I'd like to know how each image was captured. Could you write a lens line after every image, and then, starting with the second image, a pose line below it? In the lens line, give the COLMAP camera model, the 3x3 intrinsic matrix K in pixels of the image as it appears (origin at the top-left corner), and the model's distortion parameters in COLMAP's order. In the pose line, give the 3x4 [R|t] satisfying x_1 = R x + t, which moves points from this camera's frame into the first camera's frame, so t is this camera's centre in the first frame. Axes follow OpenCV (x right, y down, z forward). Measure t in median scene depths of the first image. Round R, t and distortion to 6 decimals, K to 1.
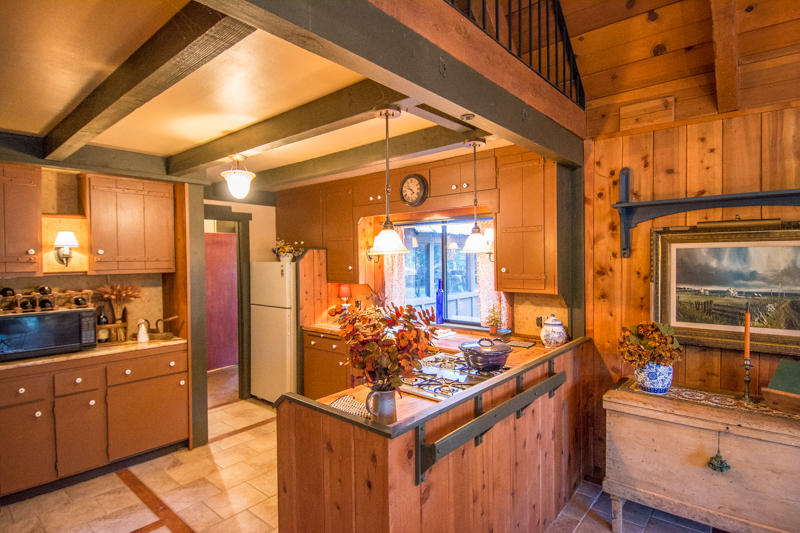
lens RADIAL K [[422.9, 0, 400.0], [0, 422.9, 266.5], [0, 0, 1]] dist [0.004093, -0.019722]
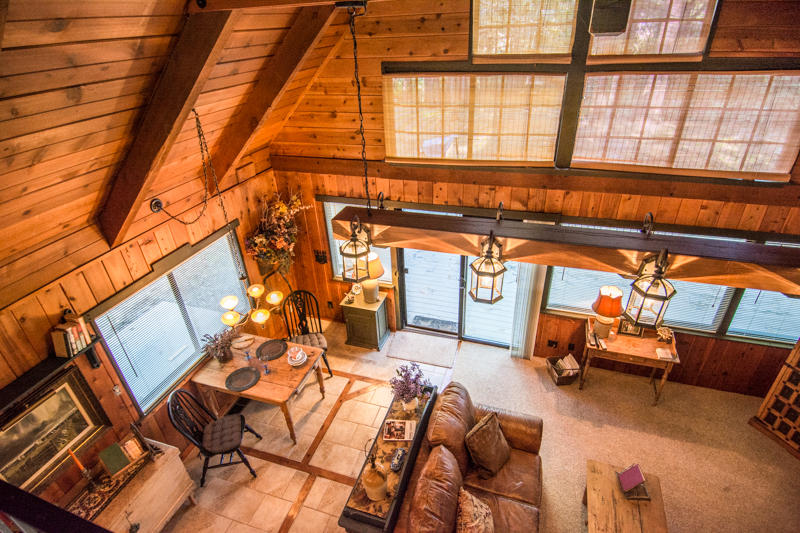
lens RADIAL K [[422.9, 0, 400.0], [0, 422.9, 266.5], [0, 0, 1]] dist [0.004093, -0.019722]
pose [[-0.378820, -0.443703, 0.812172, -0.366662], [0.073684, 0.860332, 0.504381, -0.821396], [-0.922533, 0.250913, -0.293217, 0.181015]]
